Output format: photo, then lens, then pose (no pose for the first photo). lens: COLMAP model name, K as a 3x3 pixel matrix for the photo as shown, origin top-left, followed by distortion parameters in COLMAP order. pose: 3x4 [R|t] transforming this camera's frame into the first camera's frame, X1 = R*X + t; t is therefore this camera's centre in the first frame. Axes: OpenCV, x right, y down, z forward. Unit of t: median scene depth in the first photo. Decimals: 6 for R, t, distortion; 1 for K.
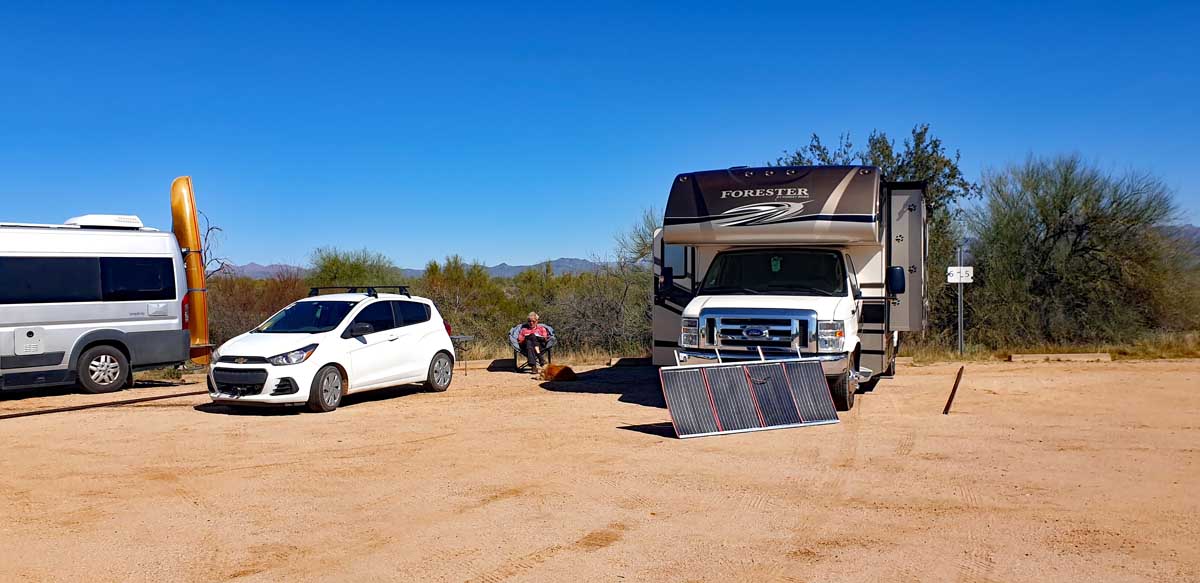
lens RADIAL K [[927.1, 0, 600.0], [0, 927.1, 291.5], [0, 0, 1]] dist [0.028340, -0.002348]
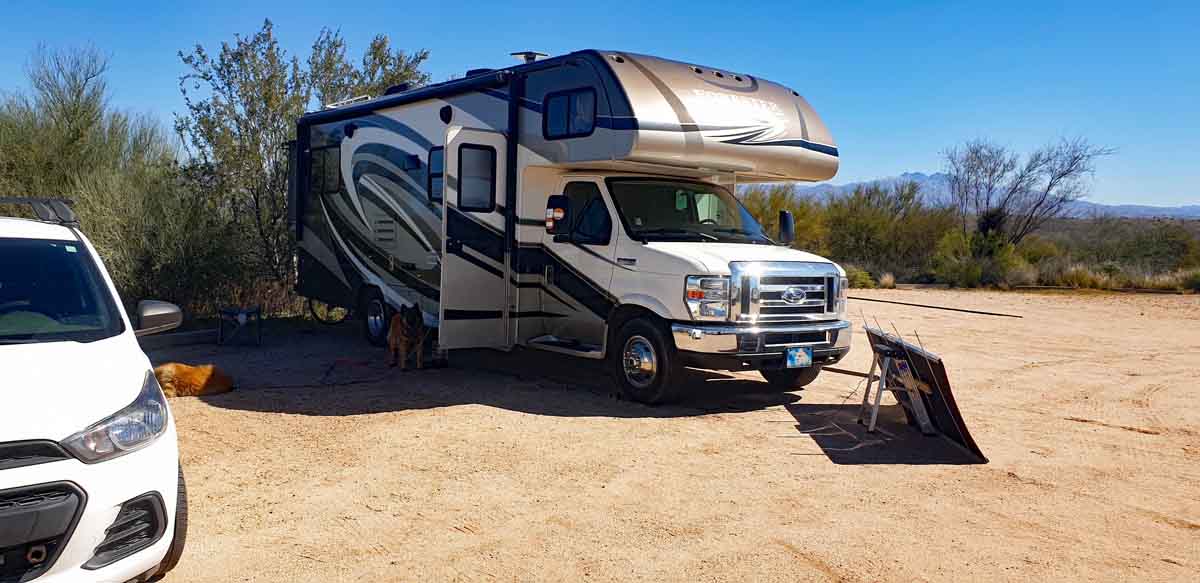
lens RADIAL K [[927.1, 0, 600.0], [0, 927.1, 291.5], [0, 0, 1]] dist [0.028340, -0.002348]
pose [[0.492240, -0.024265, 0.870121, -0.433935], [-0.025789, 0.998766, 0.042442, 0.011459], [-0.870077, -0.043331, 0.491007, 0.618997]]
